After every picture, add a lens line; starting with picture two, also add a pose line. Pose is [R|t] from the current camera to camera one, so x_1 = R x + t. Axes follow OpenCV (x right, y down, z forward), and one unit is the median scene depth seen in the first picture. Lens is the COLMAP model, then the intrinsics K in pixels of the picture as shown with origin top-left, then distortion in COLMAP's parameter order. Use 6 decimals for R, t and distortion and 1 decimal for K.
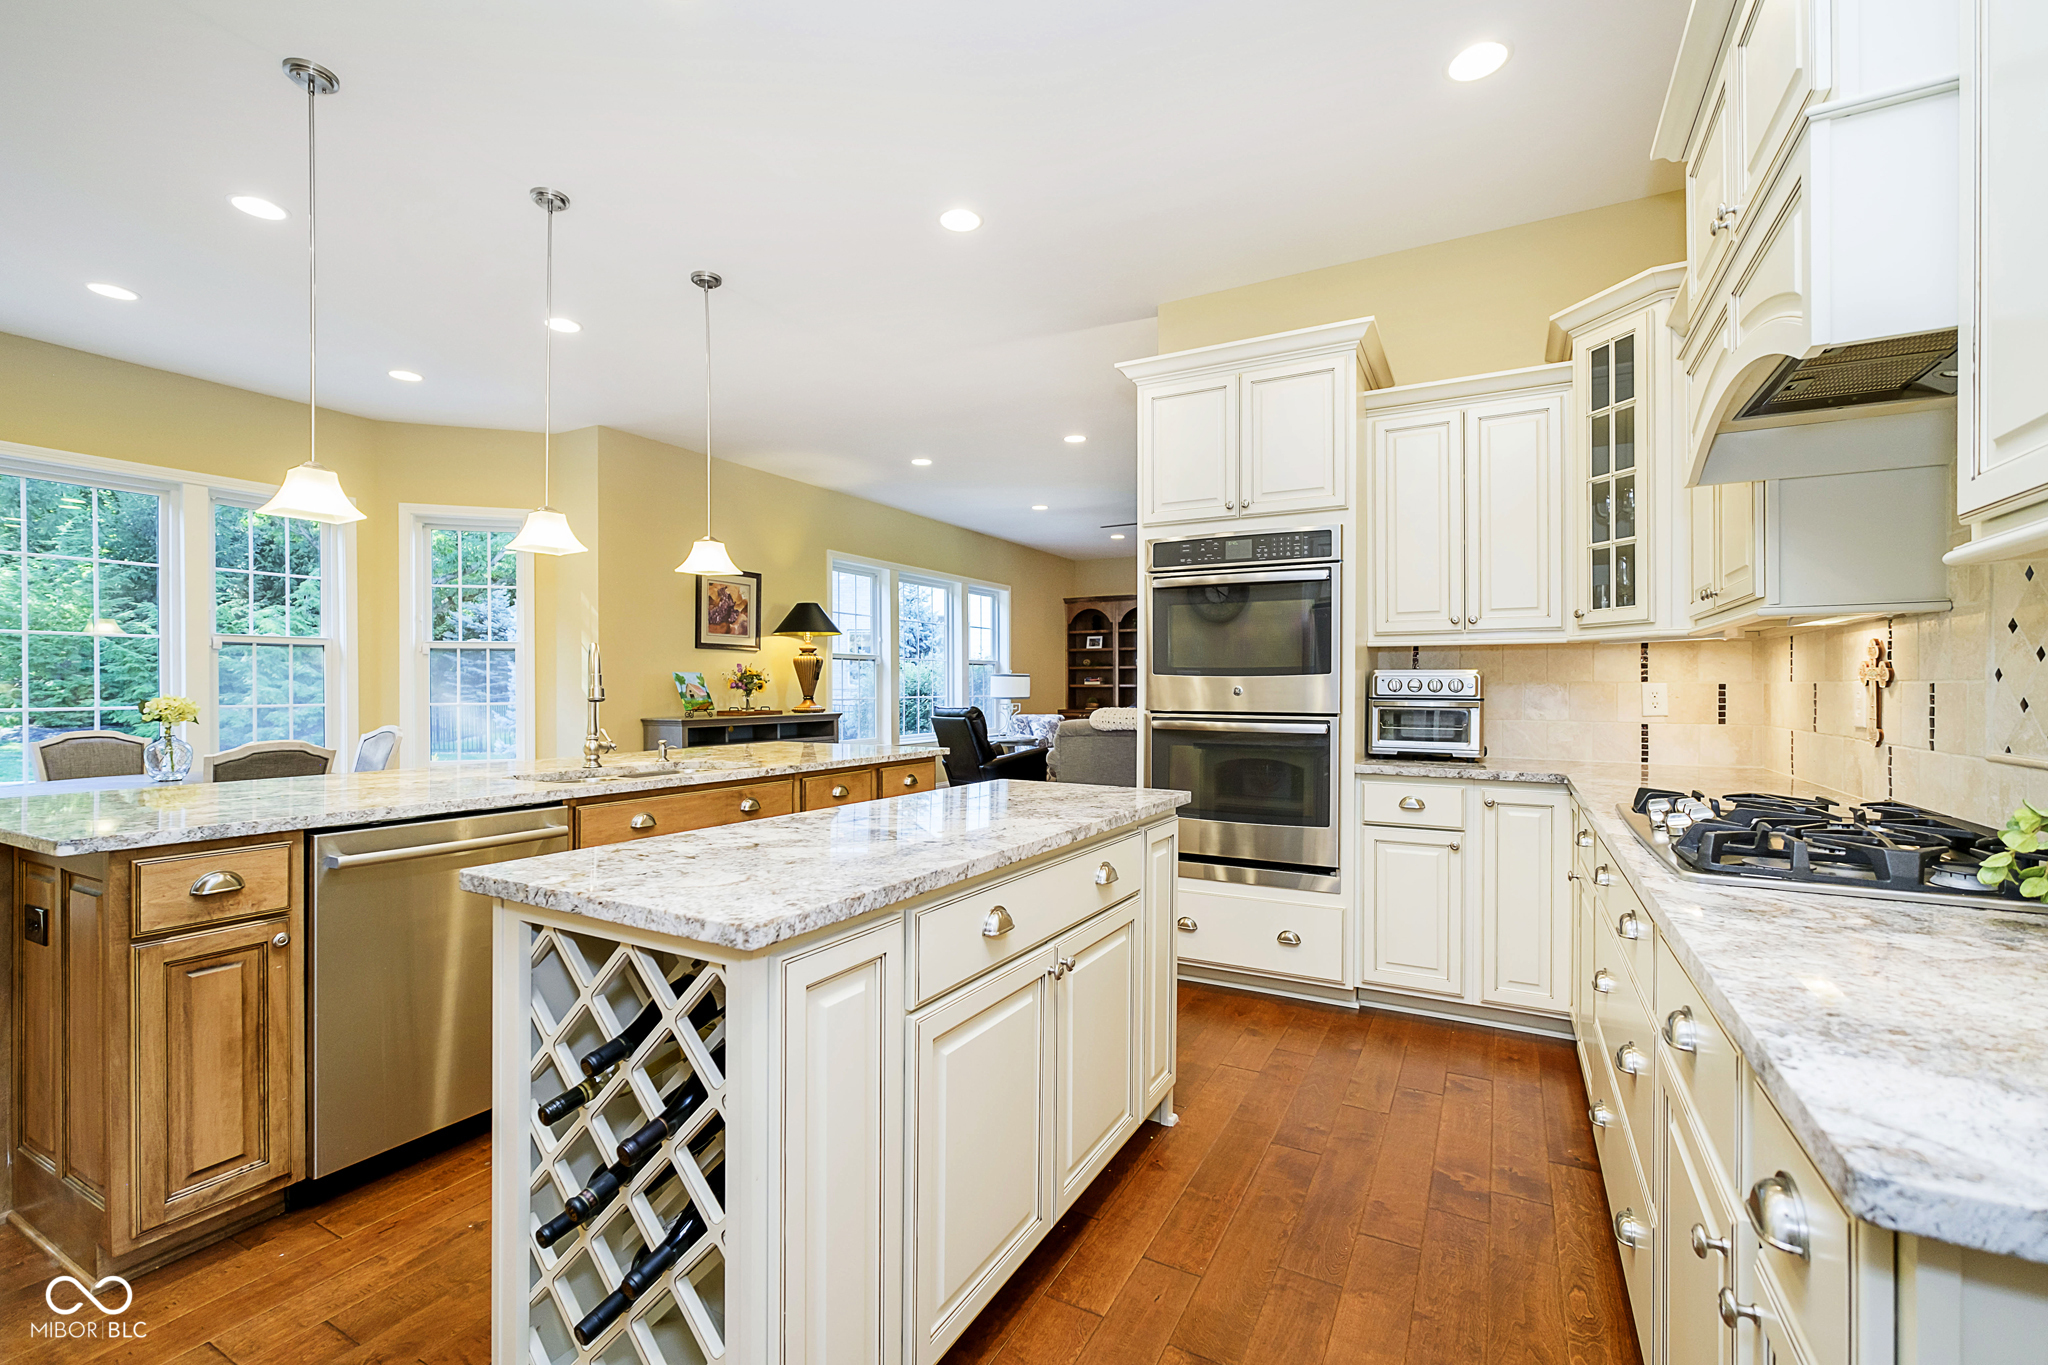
lens RADIAL K [[809.6, 0, 1024.0], [0, 809.6, 682.5], [0, 0, 1]] dist [-0.000701, -0.000010]
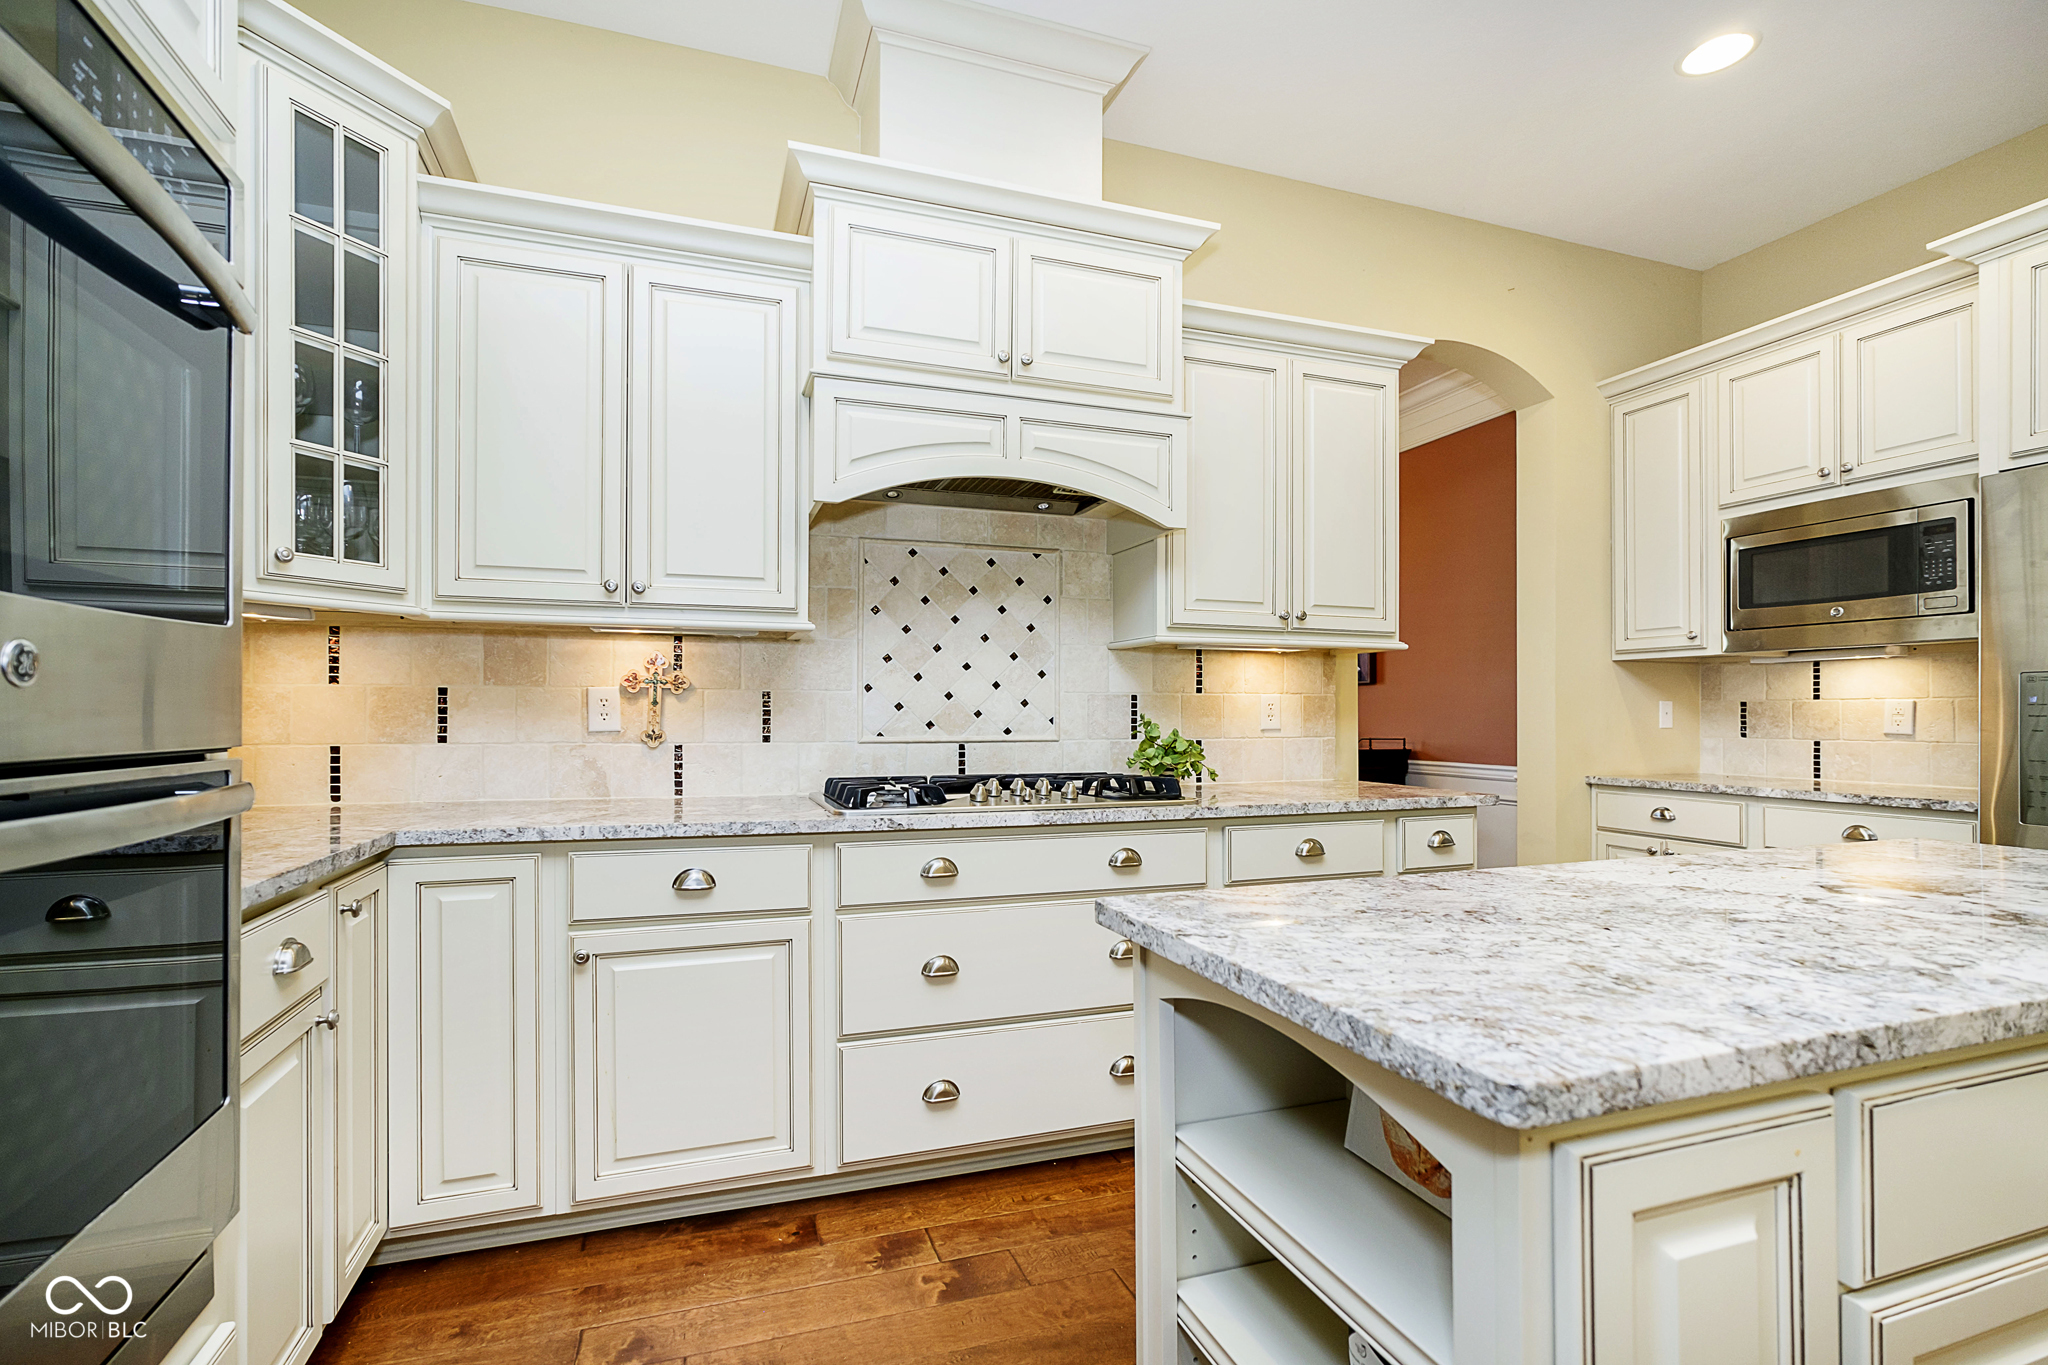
lens RADIAL K [[871.1, 0, 989.5], [0, 871.1, 708.1], [0, 0, 1]] dist [-0.007879, 0.001315]
pose [[-0.694112, 0.001753, 0.719865, -0.083484], [-0.006159, 0.999946, -0.008374, 0.021249], [-0.719841, -0.010247, -0.694063, 0.978476]]
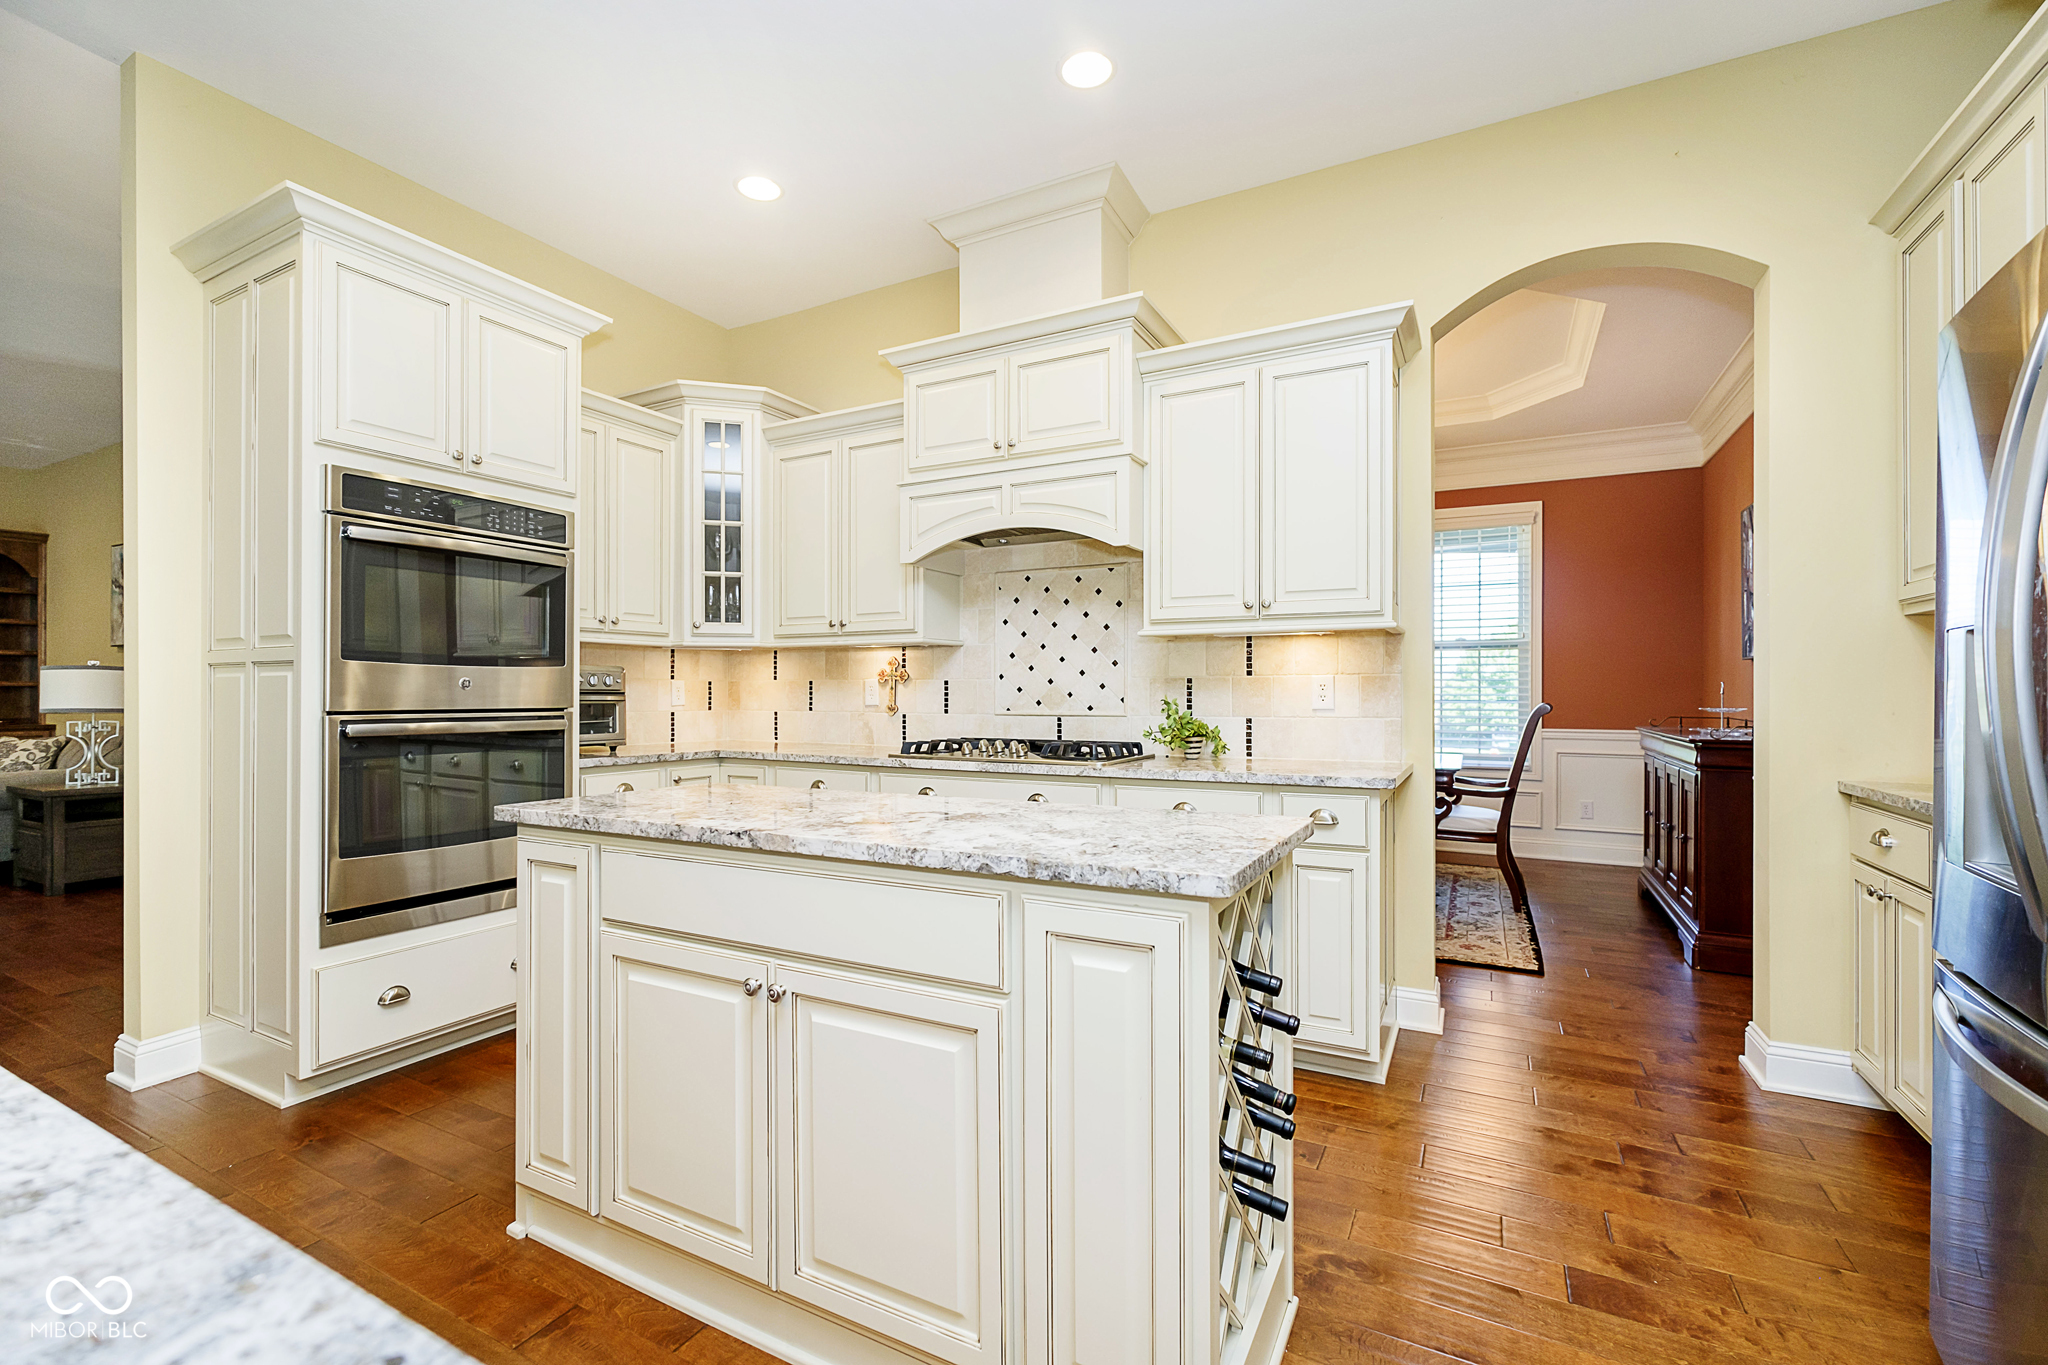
lens RADIAL K [[883.6, 0, 1024.0], [0, 883.6, 682.5], [0, 0, 1]] dist [0.000634, 0.000446]
pose [[0.039226, 0.010596, 0.999174, -0.612308], [-0.003885, 0.999938, -0.010452, 0.016231], [-0.999223, -0.003471, 0.039265, 0.403046]]
